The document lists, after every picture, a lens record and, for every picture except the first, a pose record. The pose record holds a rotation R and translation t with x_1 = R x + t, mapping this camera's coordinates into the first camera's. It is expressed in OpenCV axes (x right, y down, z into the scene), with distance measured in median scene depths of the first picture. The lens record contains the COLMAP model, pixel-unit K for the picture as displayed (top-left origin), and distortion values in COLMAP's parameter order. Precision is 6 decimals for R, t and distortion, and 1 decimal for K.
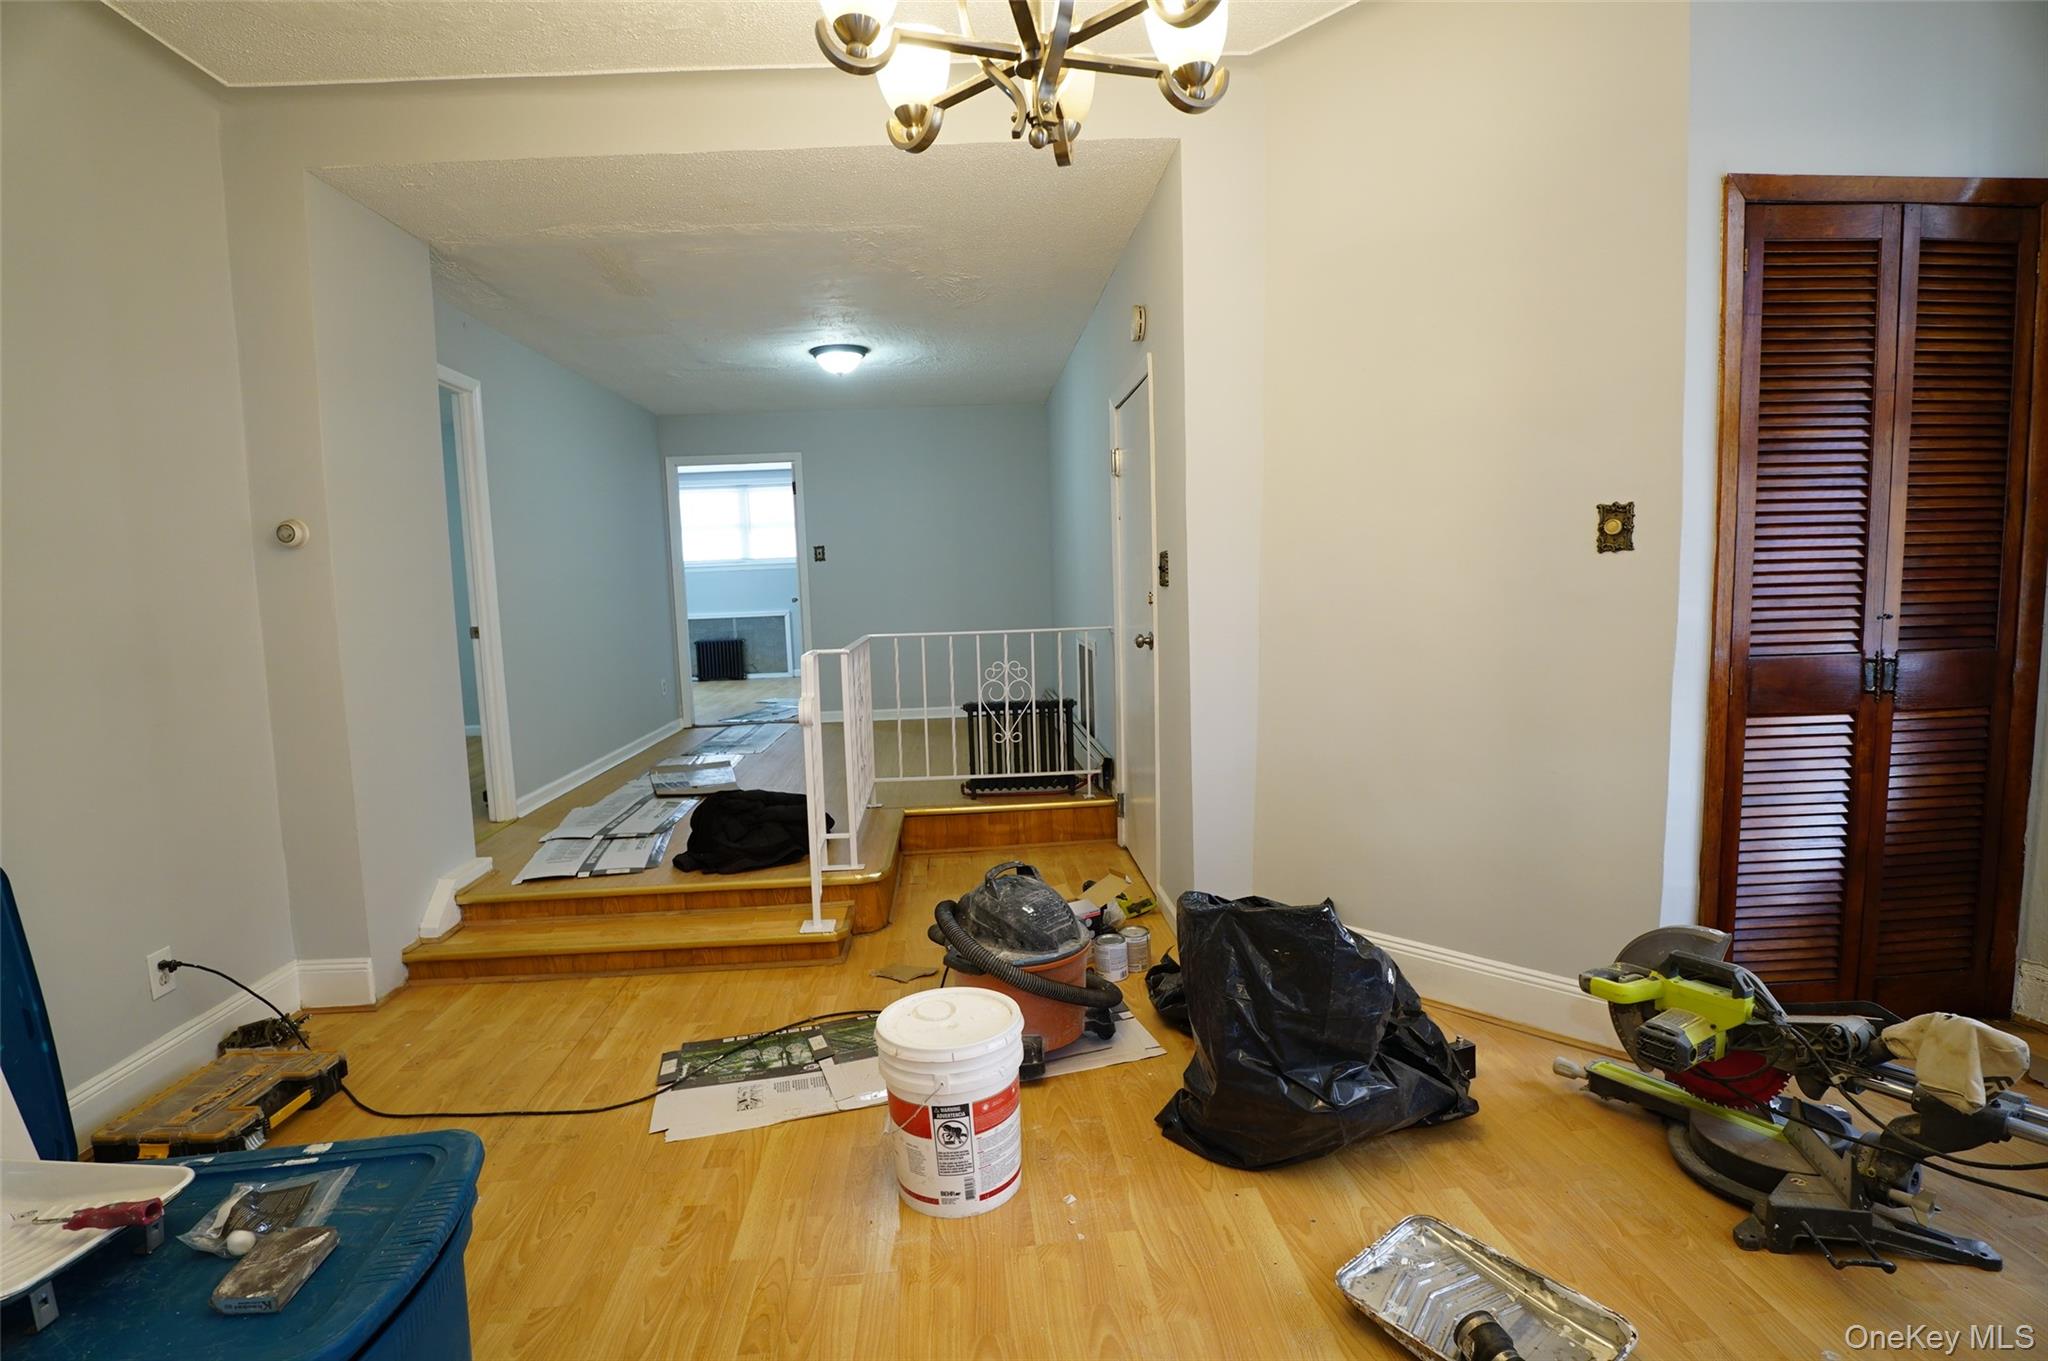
lens RADIAL K [[988.7, 0, 1011.8], [0, 988.7, 683.8], [0, 0, 1]] dist [-0.046620, 0.009925]
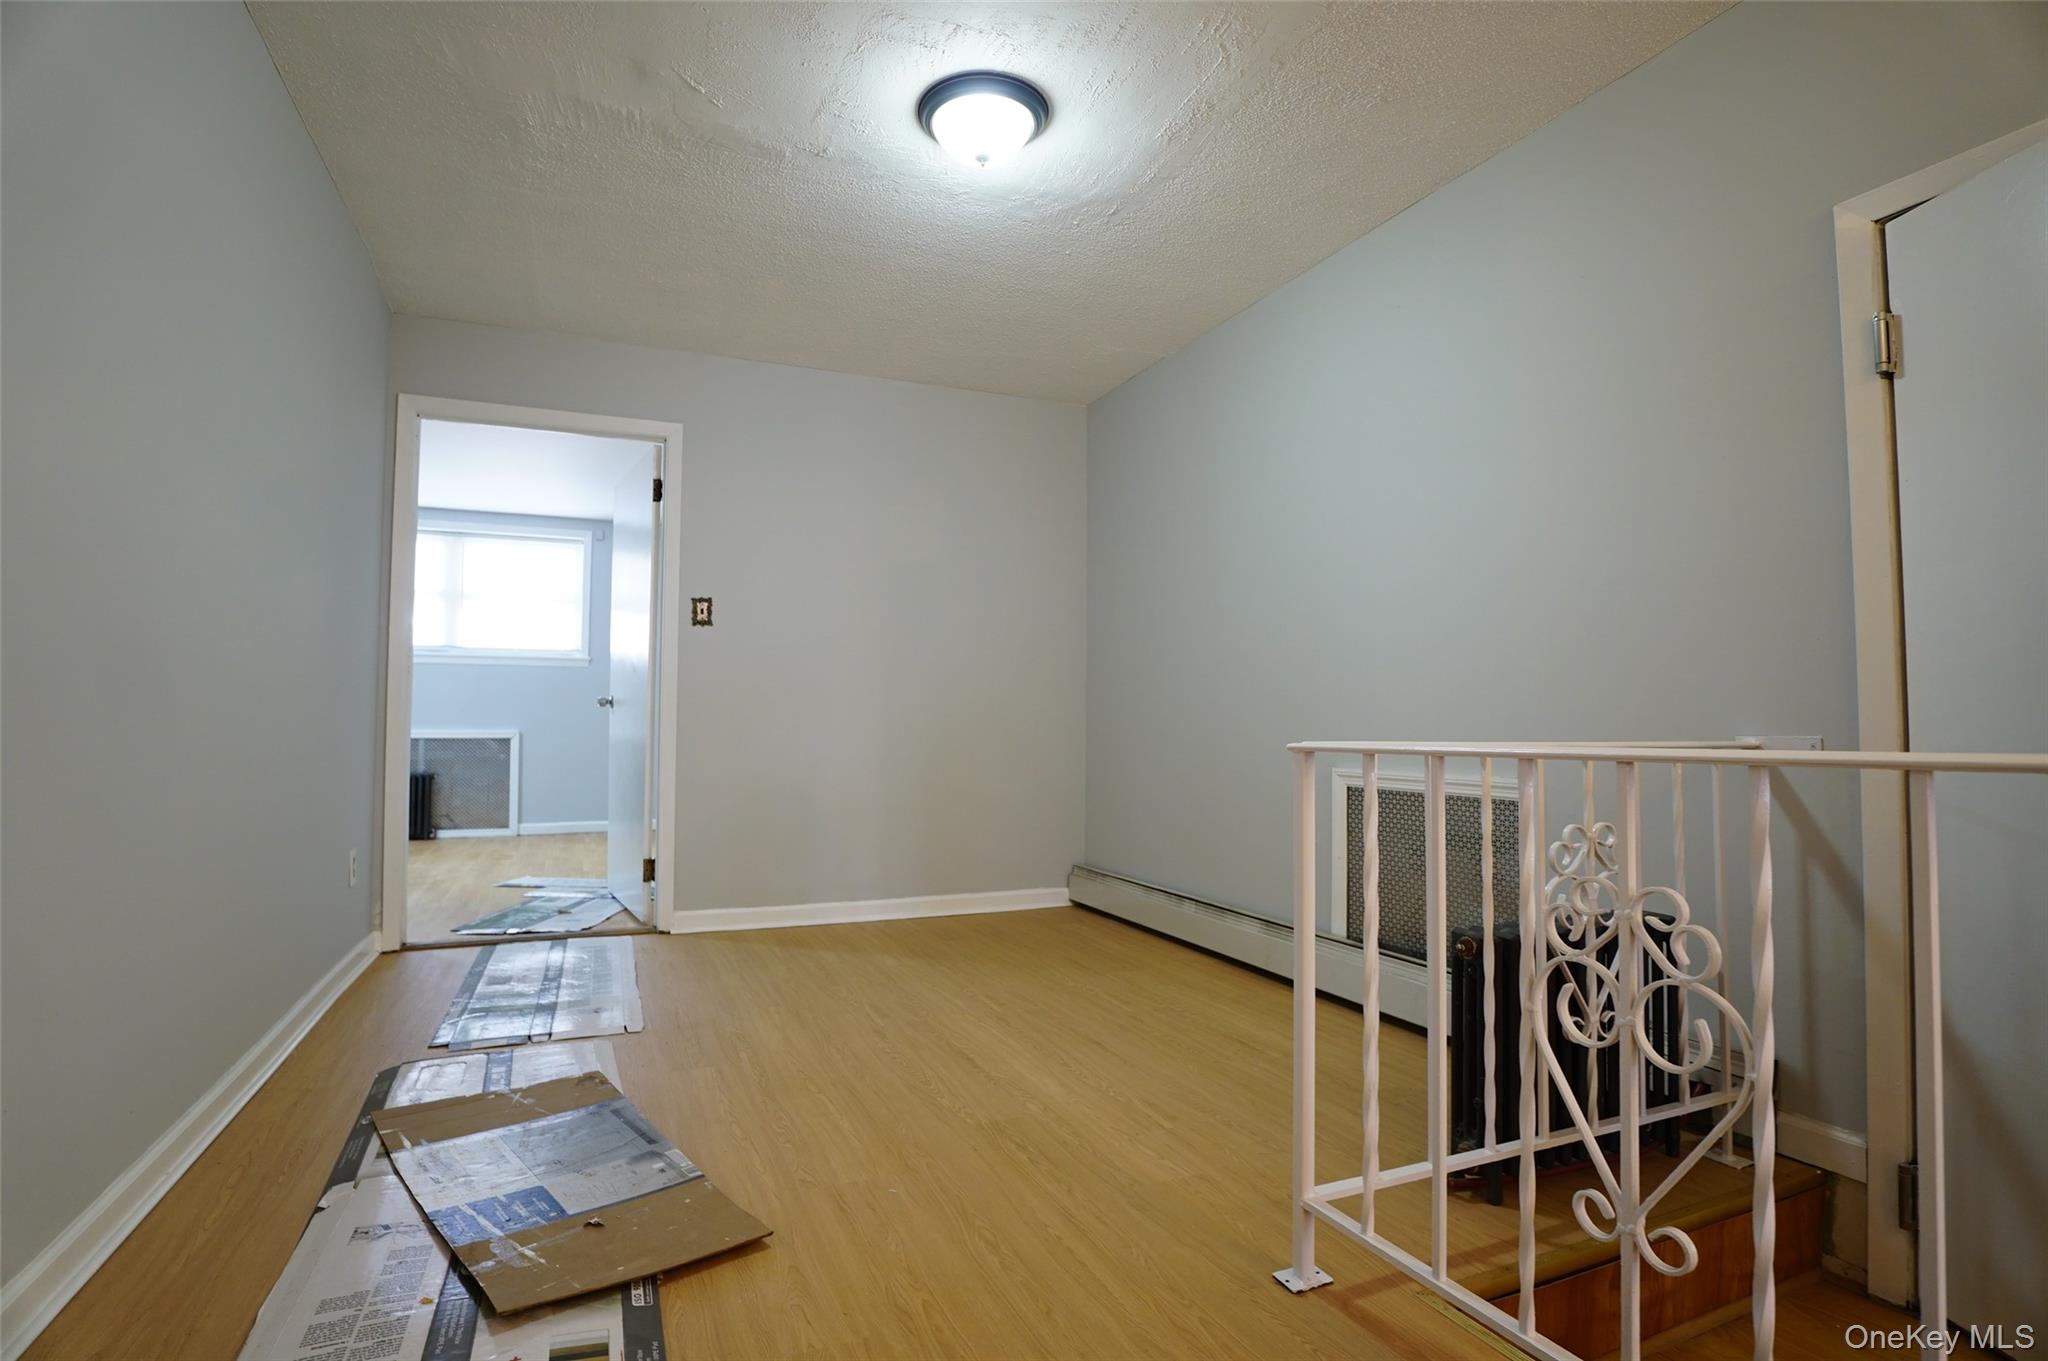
lens RADIAL K [[988.7, 0, 1011.8], [0, 988.7, 683.8], [0, 0, 1]] dist [-0.046620, 0.009925]
pose [[0.941685, 0.039546, 0.334164, -0.213306], [0.009683, 0.989474, -0.144386, -0.014120], [-0.336357, 0.139202, 0.931390, 0.451750]]
